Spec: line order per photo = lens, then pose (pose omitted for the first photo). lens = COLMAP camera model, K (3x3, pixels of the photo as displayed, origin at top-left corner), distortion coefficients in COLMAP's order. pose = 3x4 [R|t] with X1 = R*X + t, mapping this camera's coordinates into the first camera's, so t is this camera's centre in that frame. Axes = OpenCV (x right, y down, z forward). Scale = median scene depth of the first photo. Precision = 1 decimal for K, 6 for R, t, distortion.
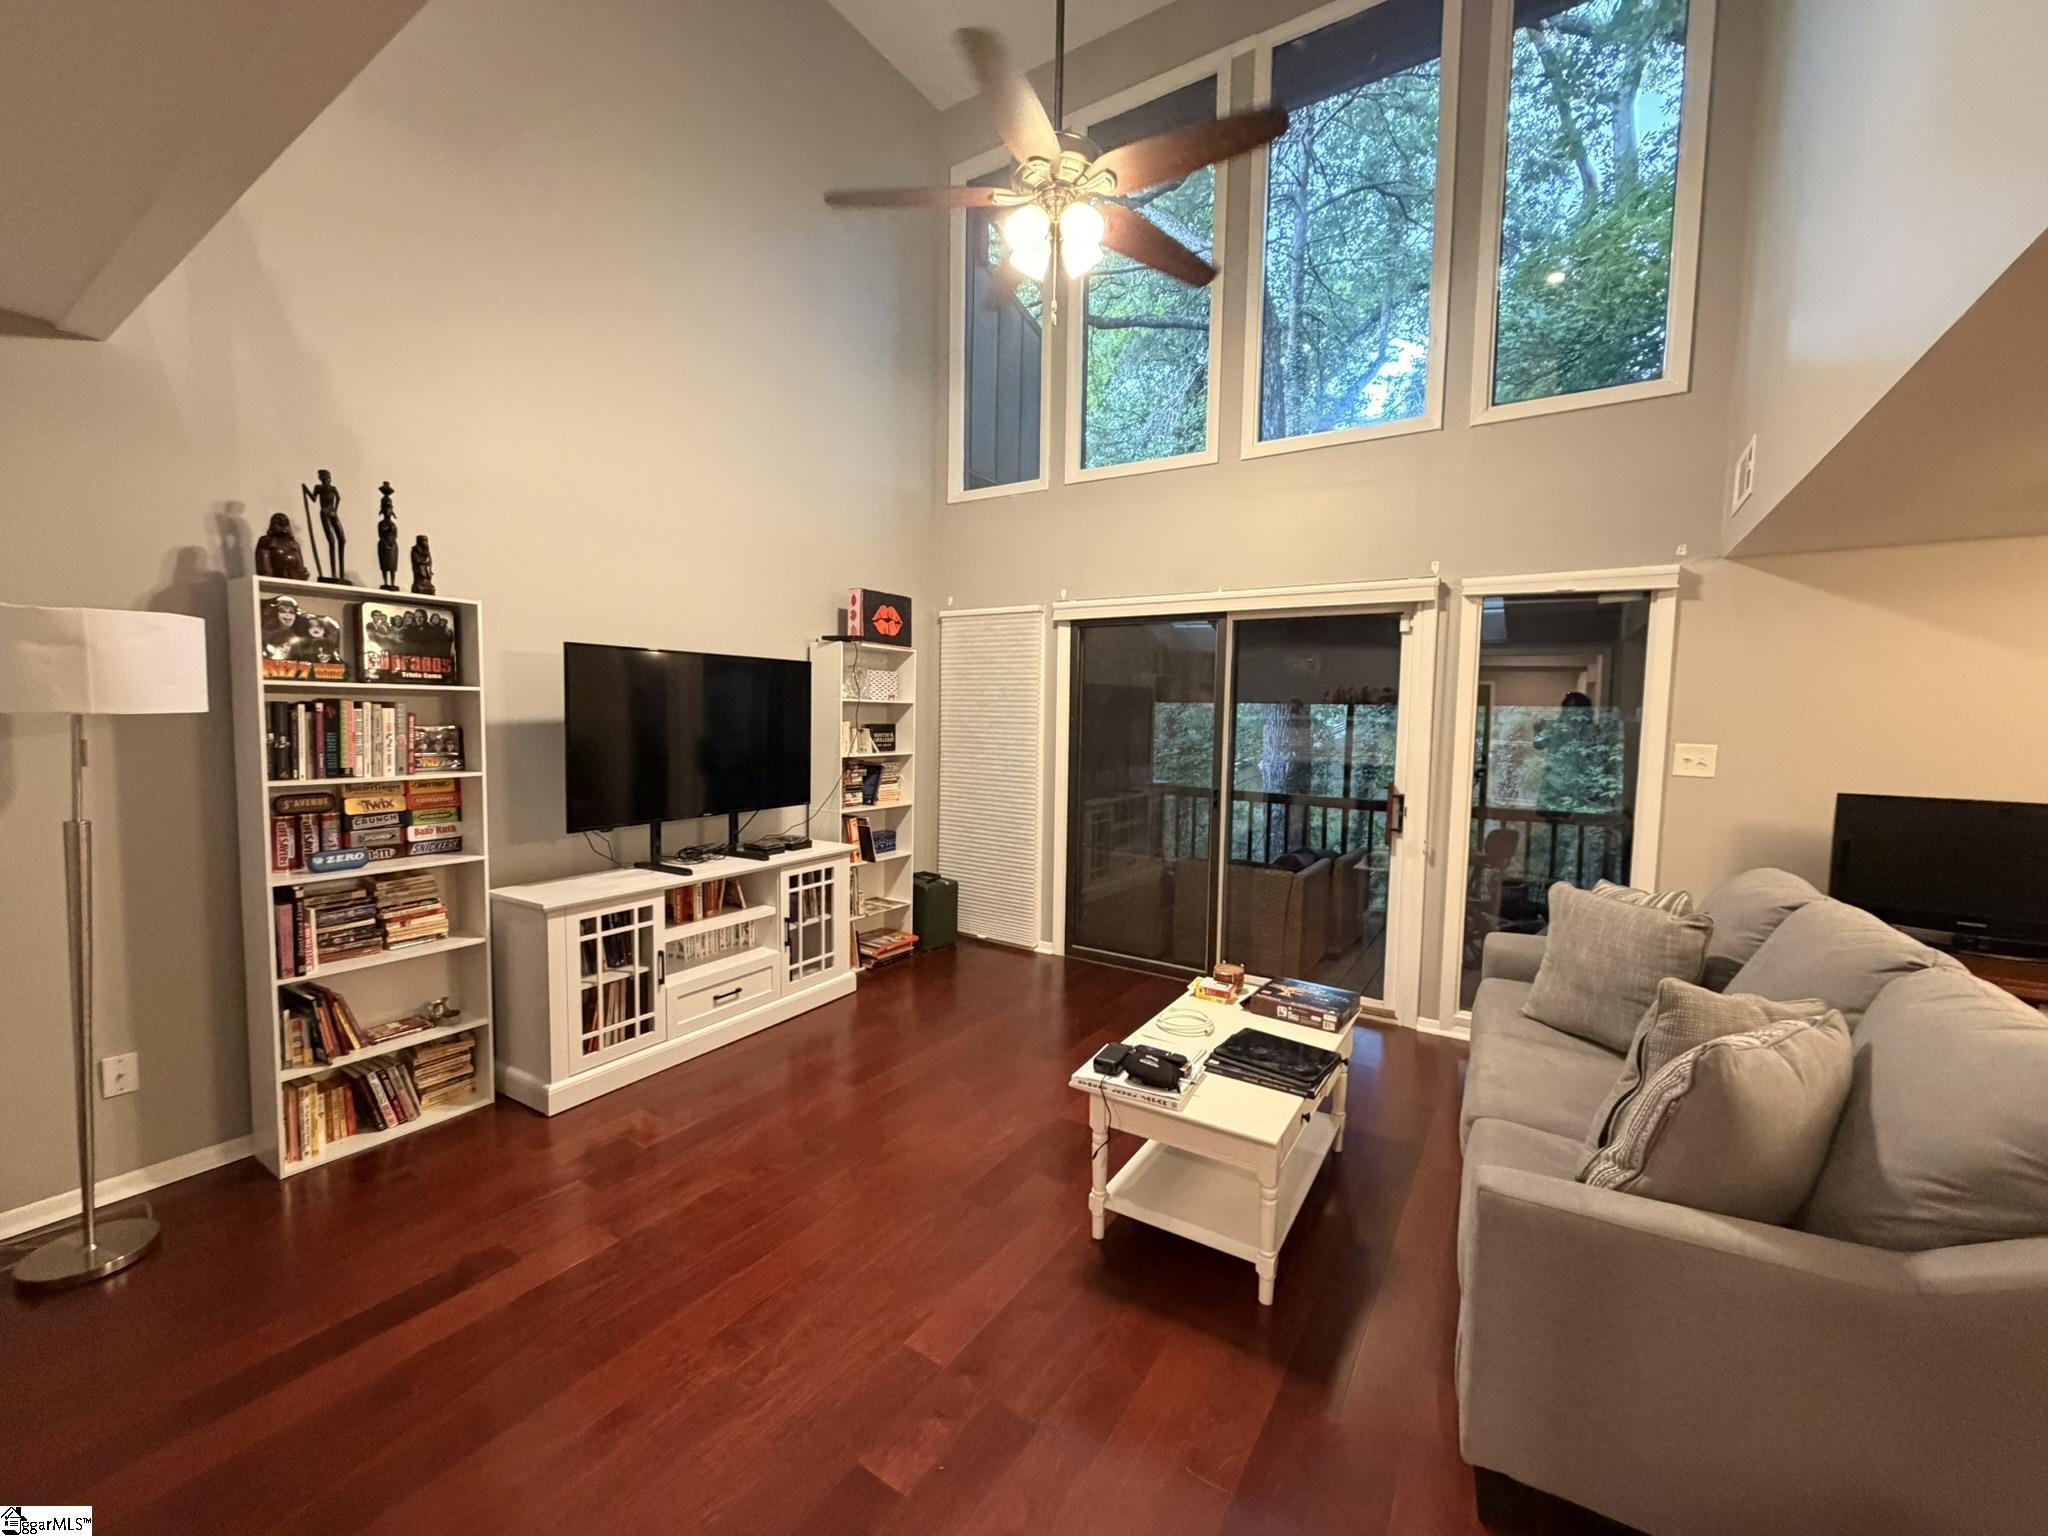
lens RADIAL K [[820.6, 0, 1026.0], [0, 820.6, 758.3], [0, 0, 1]] dist [-0.000428, 0.000265]
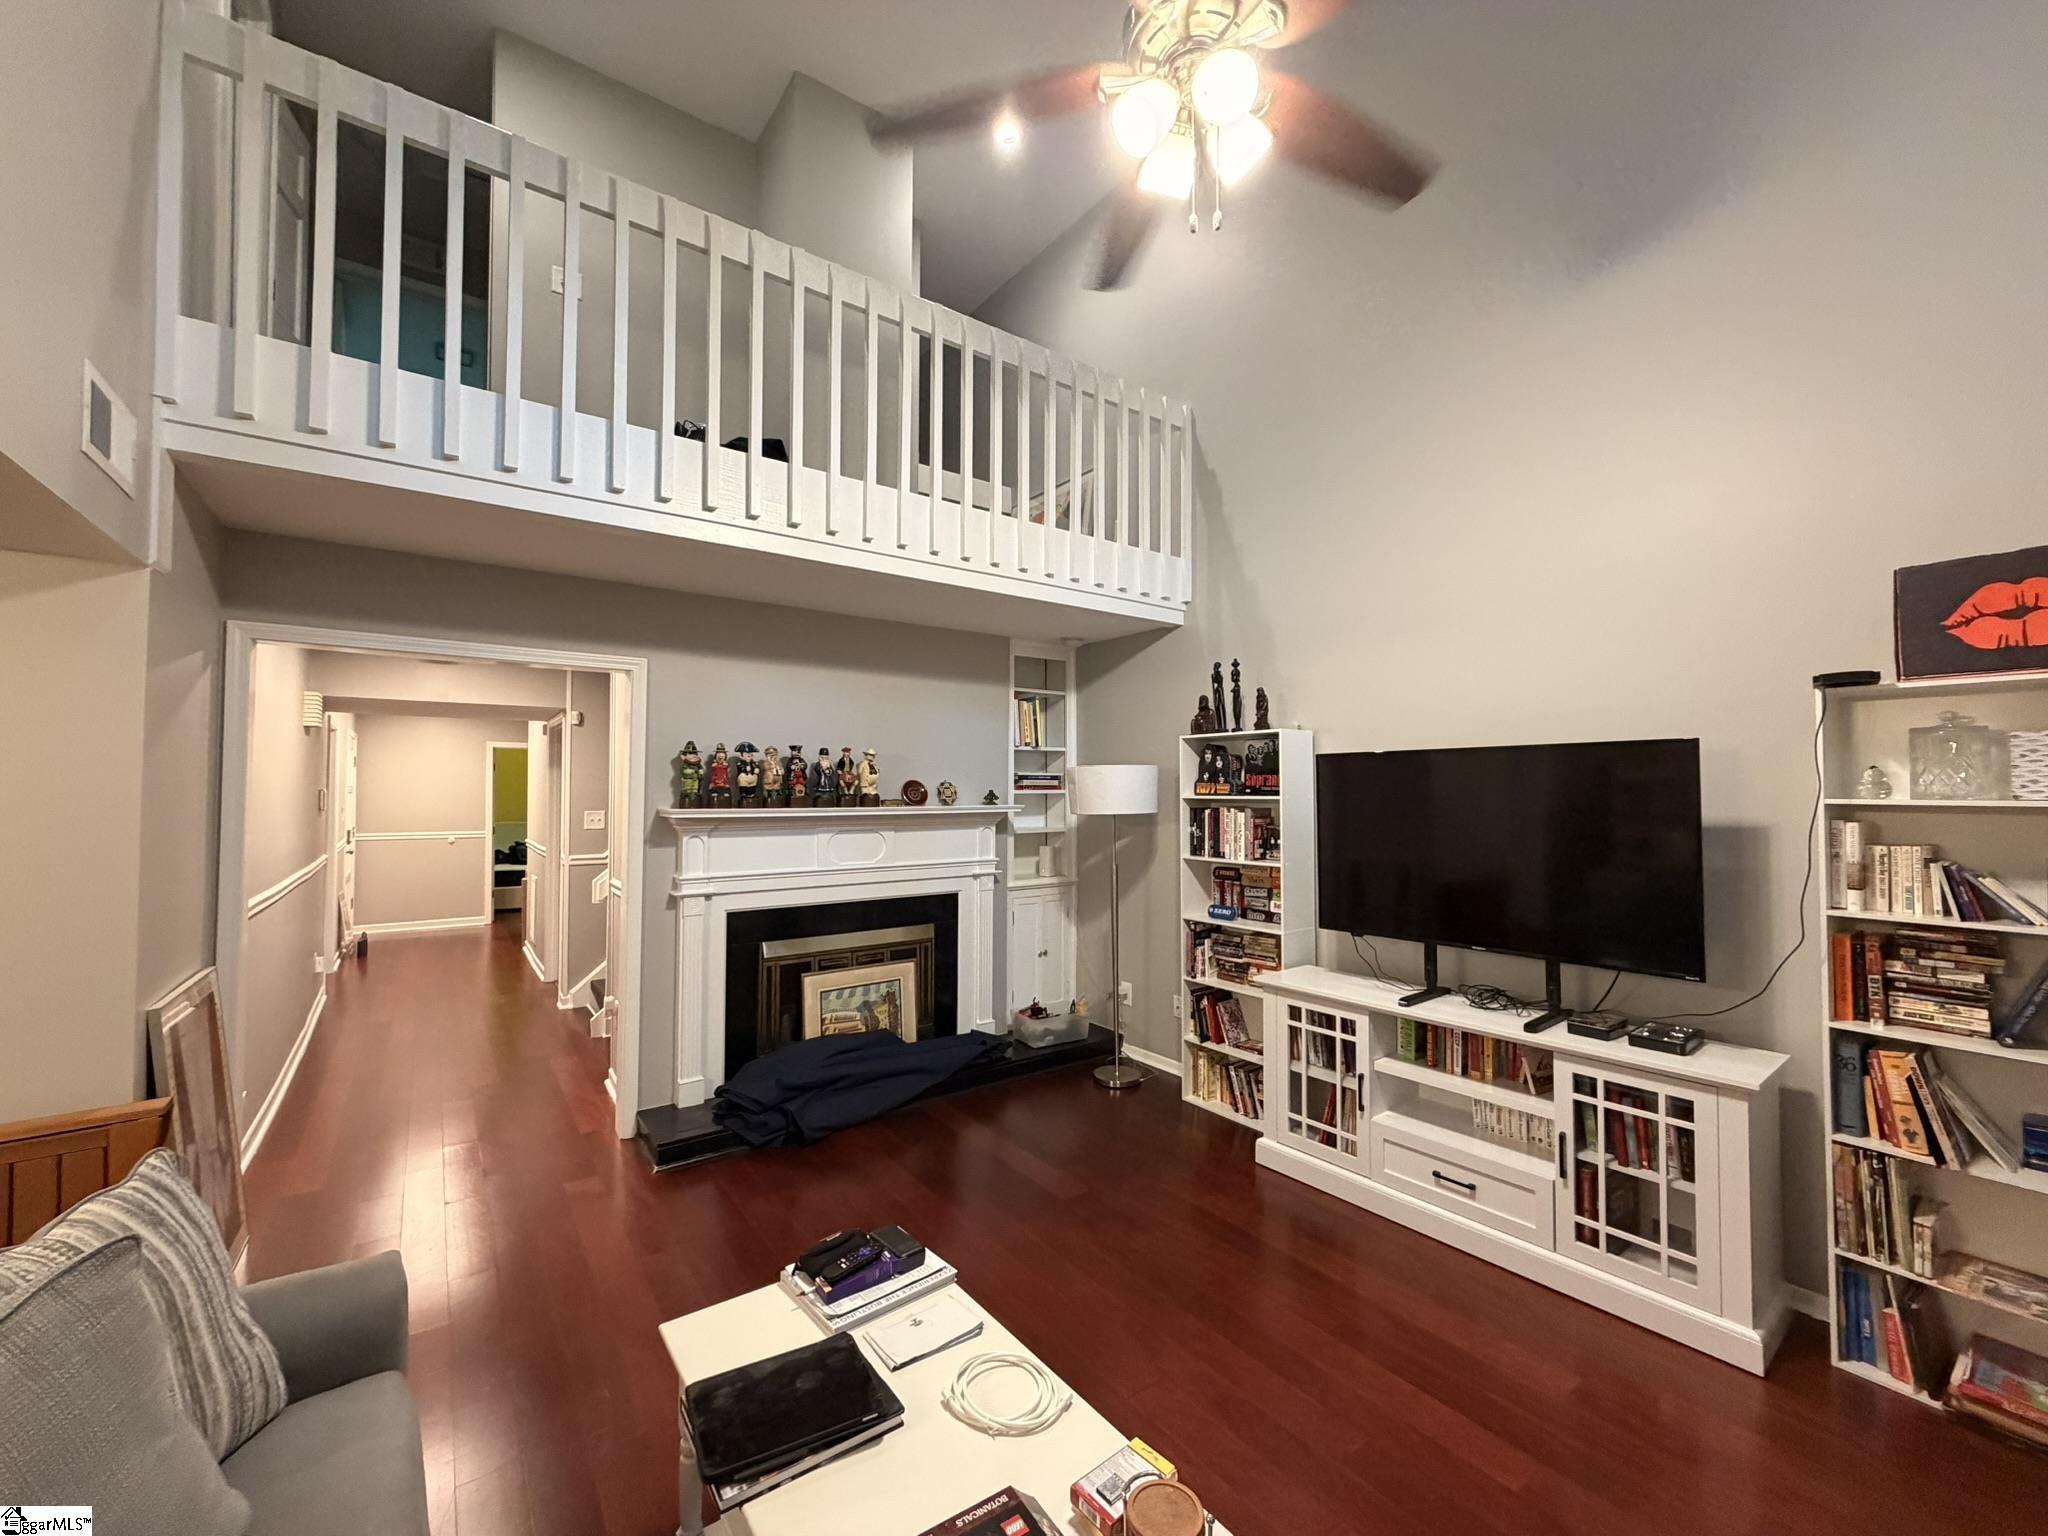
lens RADIAL K [[820.6, 0, 1024.5], [0, 820.6, 776.7], [0, 0, 1]] dist [-0.000428, 0.000265]
pose [[-0.361746, -0.043094, -0.931280, 0.587233], [-0.068355, 0.997468, -0.019605, -0.058765], [0.929767, 0.056566, -0.363776, 0.982605]]
